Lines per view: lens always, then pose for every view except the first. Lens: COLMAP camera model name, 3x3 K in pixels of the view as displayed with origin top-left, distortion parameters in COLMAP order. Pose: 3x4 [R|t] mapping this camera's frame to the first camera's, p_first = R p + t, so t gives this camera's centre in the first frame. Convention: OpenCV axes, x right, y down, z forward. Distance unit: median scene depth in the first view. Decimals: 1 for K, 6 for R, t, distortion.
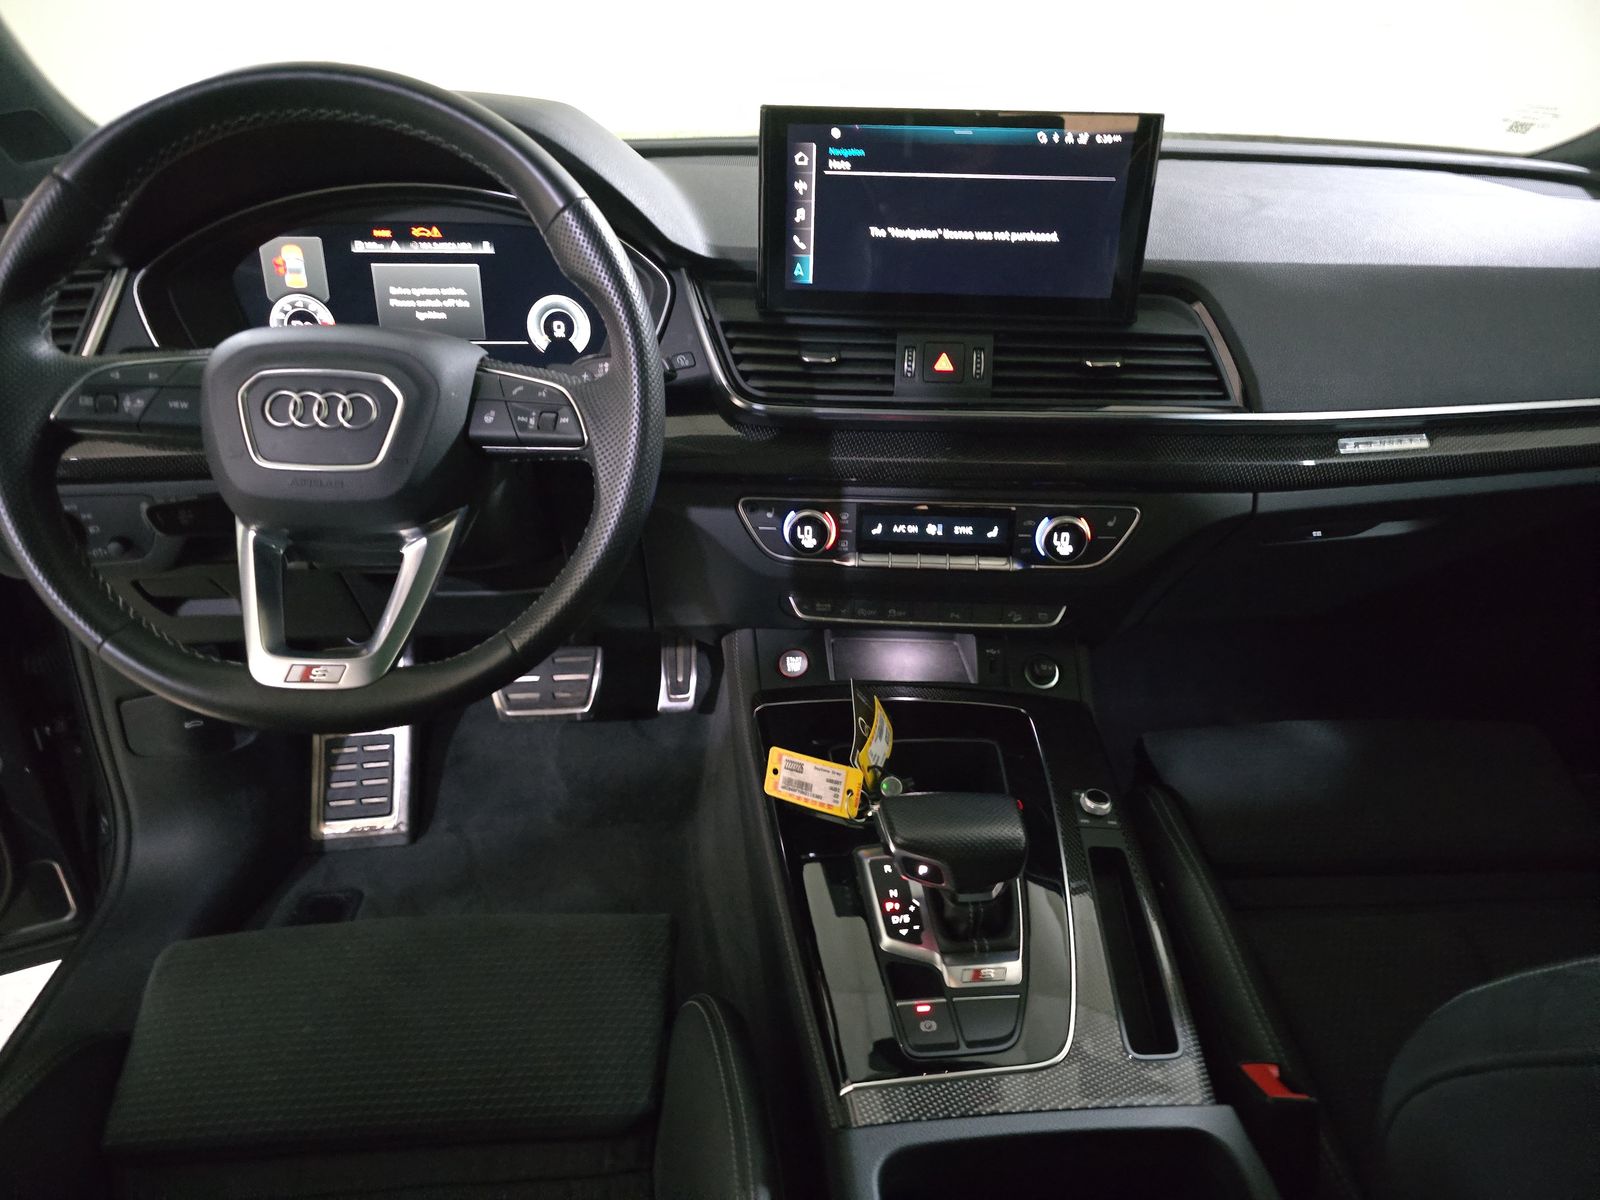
lens RADIAL K [[1067.8, 0, 846.0], [0, 1067.8, 637.6], [0, 0, 1]] dist [0.007485, -0.031863]
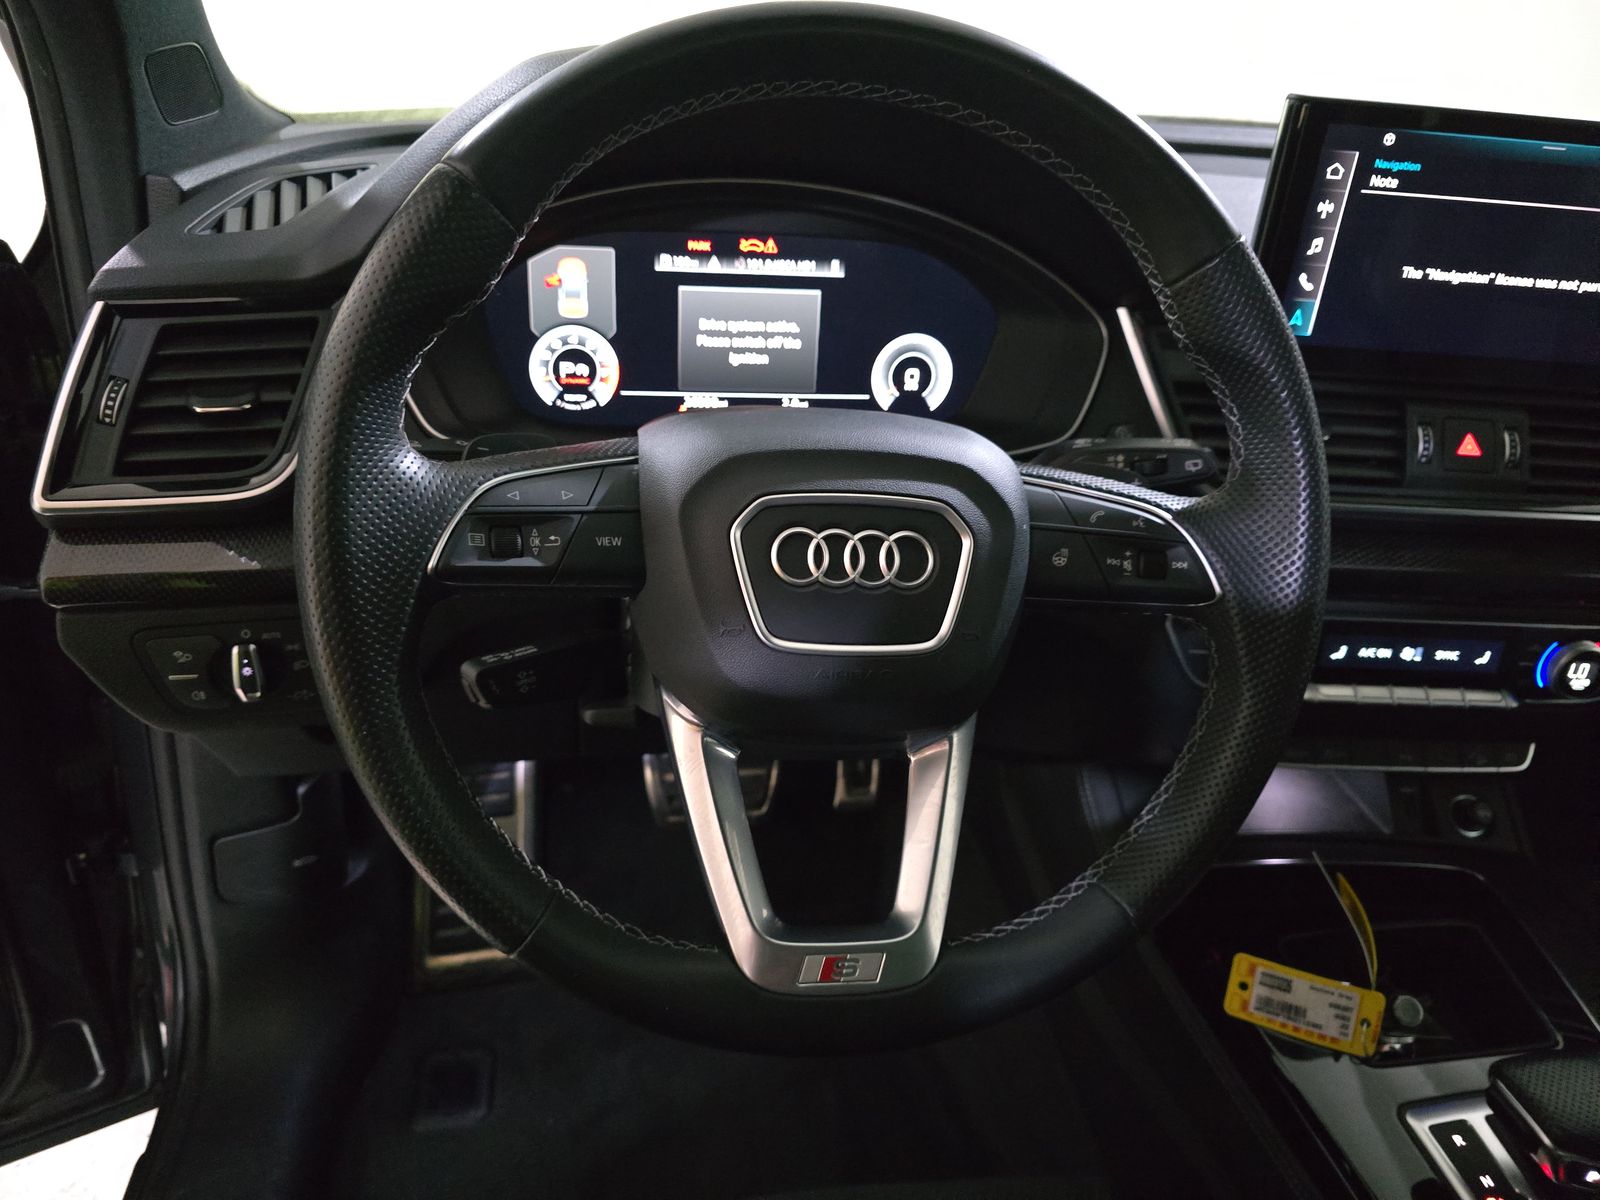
lens RADIAL K [[1067.8, 0, 792.8], [0, 1067.8, 613.3], [0, 0, 1]] dist [0.007485, -0.031863]
pose [[0.996559, 0.002732, 0.082842, -0.429841], [-0.003462, 0.999956, 0.008666, -0.137362], [-0.082815, -0.008923, 0.996525, 0.274541]]
